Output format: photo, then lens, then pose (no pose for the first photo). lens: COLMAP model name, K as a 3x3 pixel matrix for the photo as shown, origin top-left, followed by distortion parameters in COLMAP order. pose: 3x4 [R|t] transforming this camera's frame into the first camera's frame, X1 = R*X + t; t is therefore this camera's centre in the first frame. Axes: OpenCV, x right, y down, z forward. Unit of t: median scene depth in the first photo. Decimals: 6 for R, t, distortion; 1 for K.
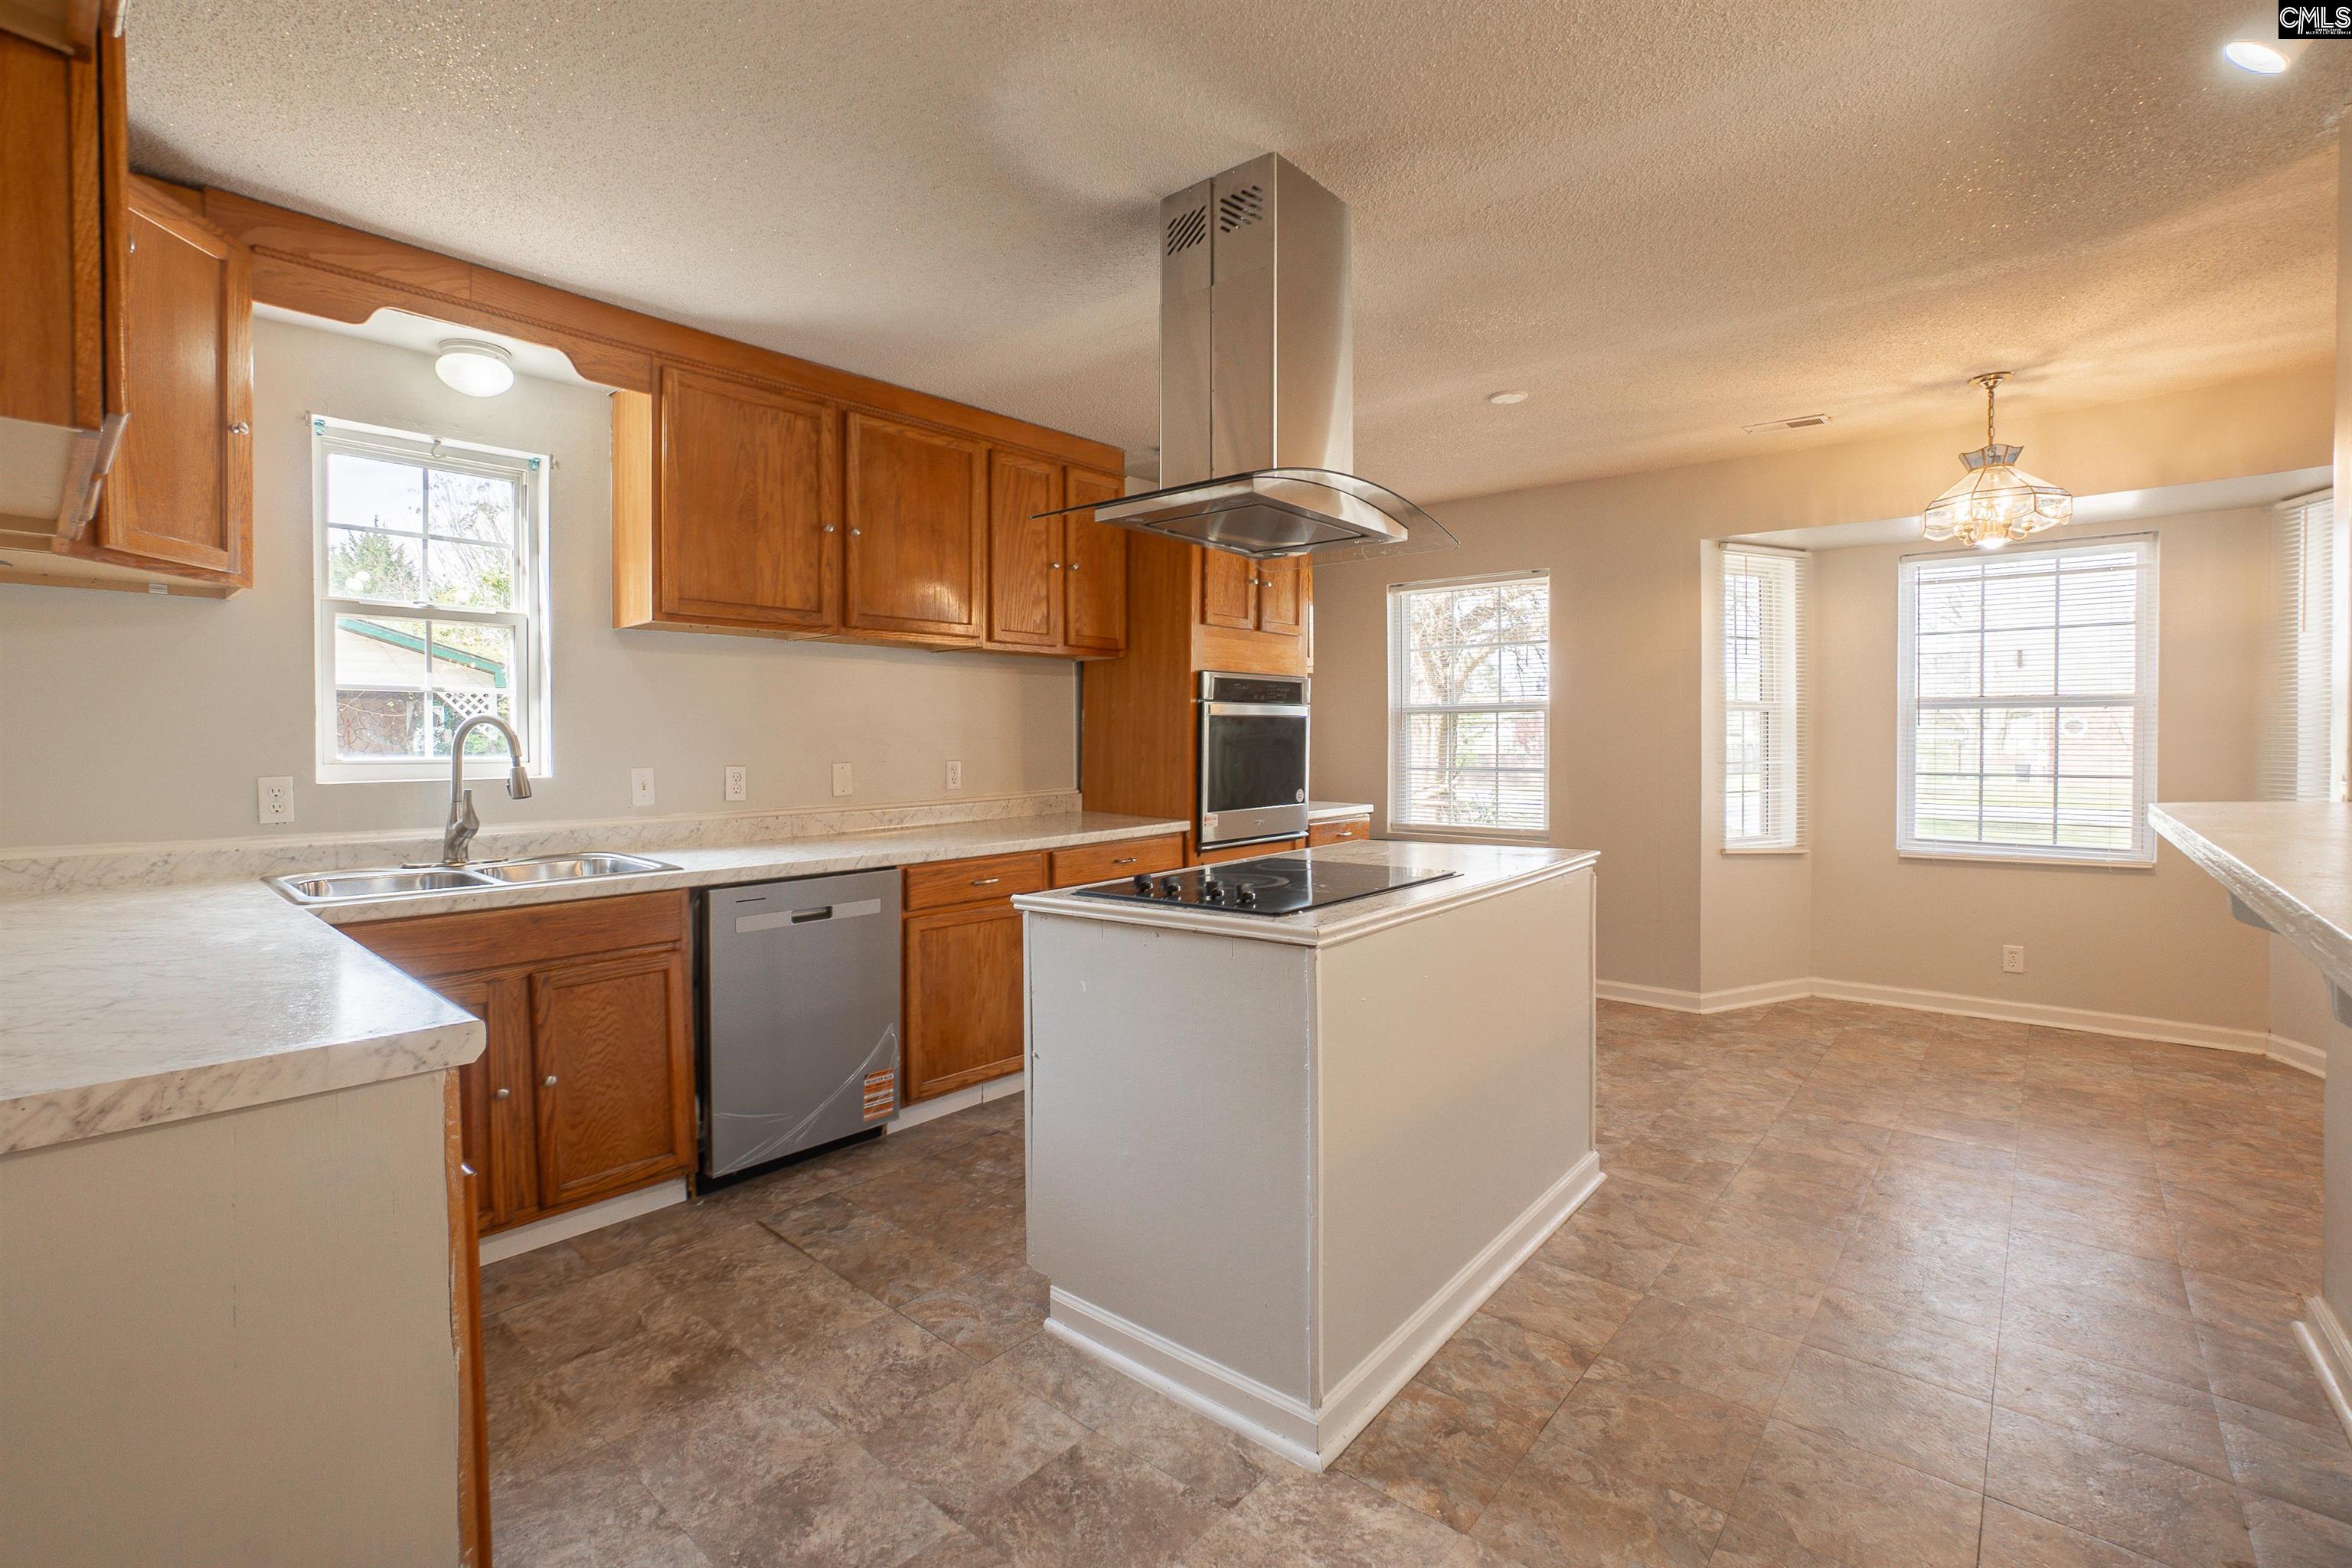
lens RADIAL K [[1029.8, 0, 1184.7], [0, 1029.8, 754.1], [0, 0, 1]] dist [-0.055414, 0.017430]
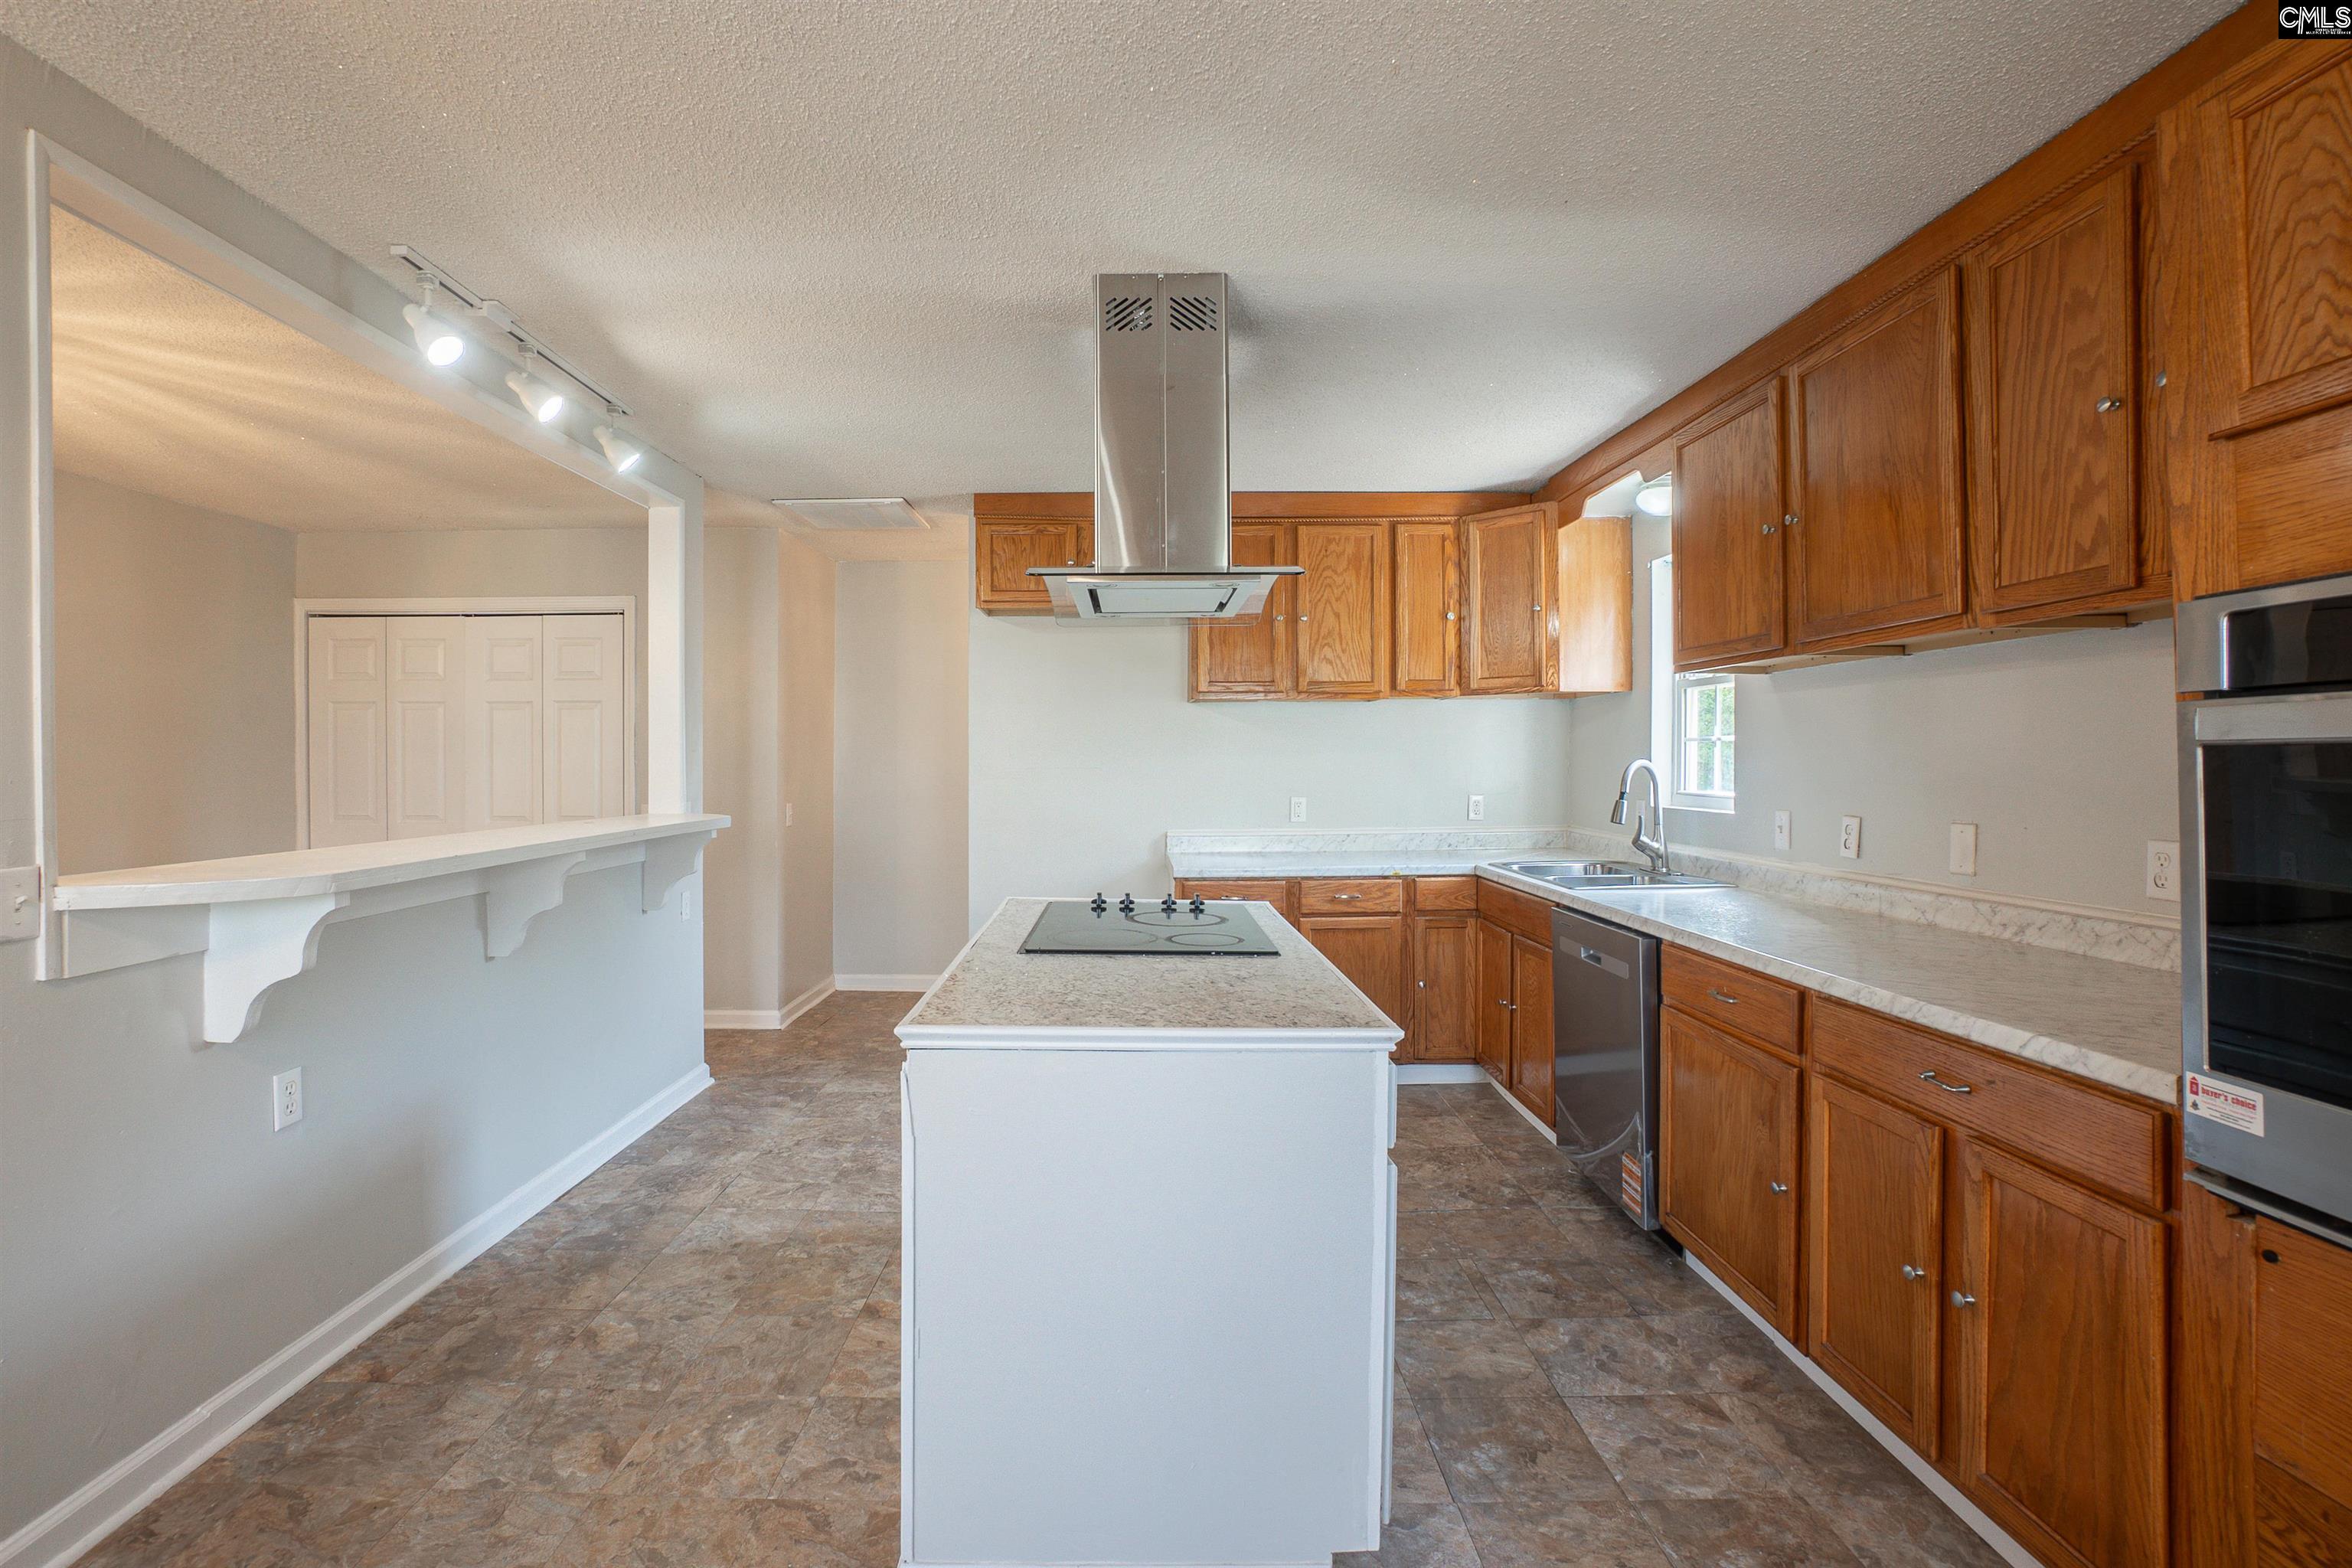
lens RADIAL K [[1057.4, 0, 1097.3], [0, 1057.4, 759.7], [0, 0, 1]] dist [-0.061465, 0.019627]
pose [[-0.786481, 0.006001, -0.617586, 0.756102], [-0.003991, 0.999883, 0.014798, -0.059704], [0.617602, 0.014103, -0.786364, 1.709665]]
